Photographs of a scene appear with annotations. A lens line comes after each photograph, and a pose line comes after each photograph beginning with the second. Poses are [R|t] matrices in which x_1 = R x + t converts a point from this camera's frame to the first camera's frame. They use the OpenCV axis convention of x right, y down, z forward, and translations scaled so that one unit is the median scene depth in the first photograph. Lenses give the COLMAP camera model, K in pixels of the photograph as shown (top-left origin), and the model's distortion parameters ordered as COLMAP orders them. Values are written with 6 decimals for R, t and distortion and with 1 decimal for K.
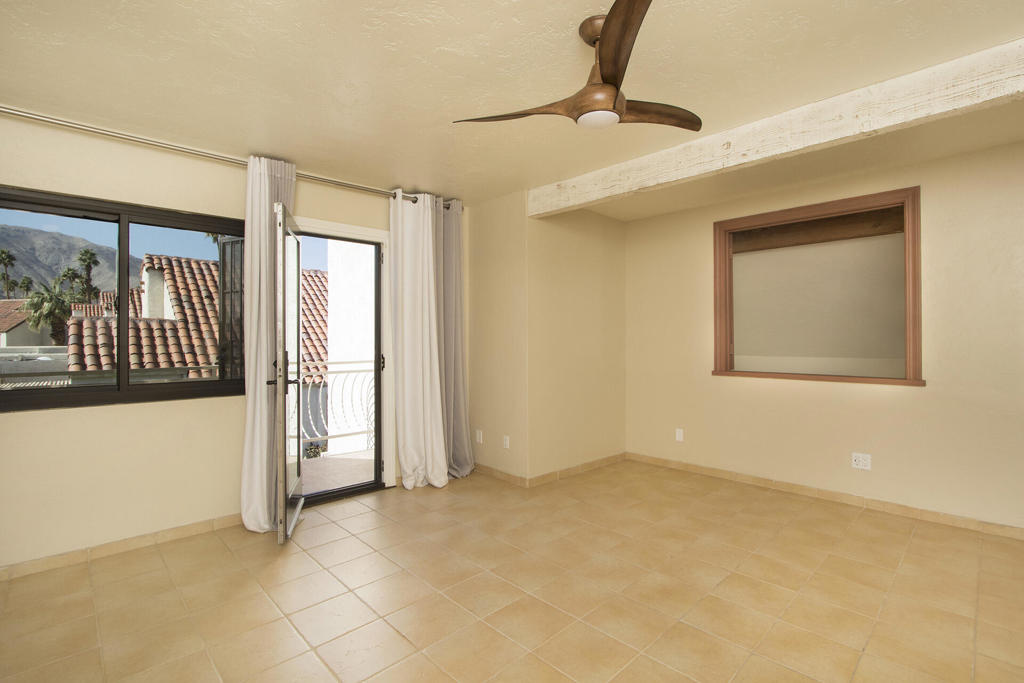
lens RADIAL K [[473.1, 0, 512.0], [0, 473.1, 341.5], [0, 0, 1]] dist [-0.009565, 0.000922]
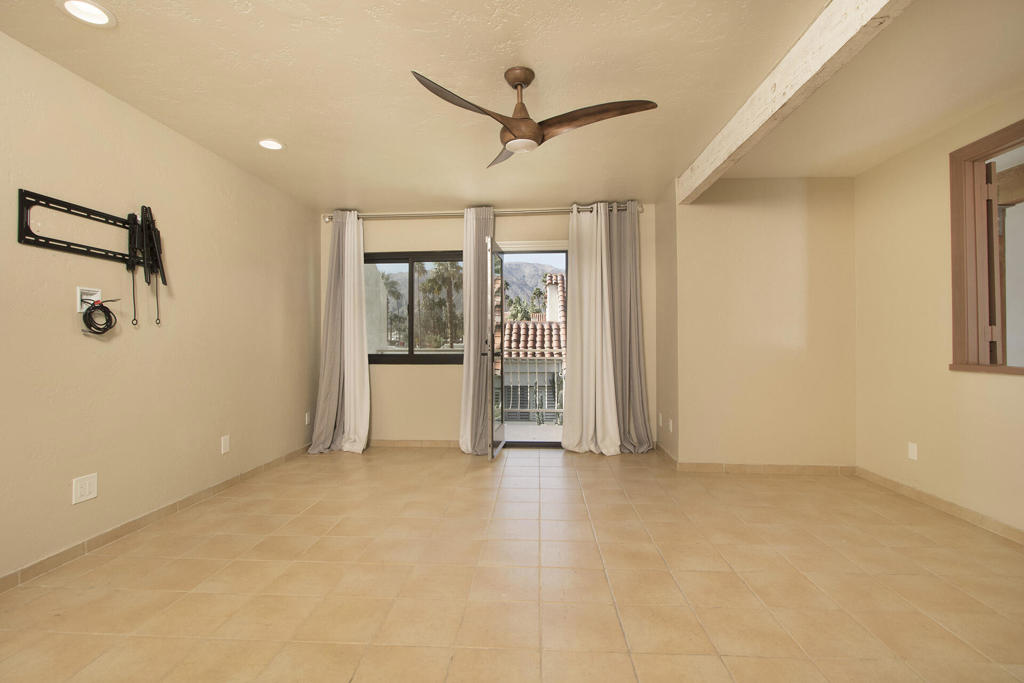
lens RADIAL K [[473.1, 0, 512.0], [0, 473.1, 341.5], [0, 0, 1]] dist [-0.009565, 0.000922]
pose [[0.678340, 0.000952, -0.734748, 0.514573], [-0.001846, 0.999998, -0.000408, 0.030753], [0.734746, 0.001633, 0.678340, 0.046571]]
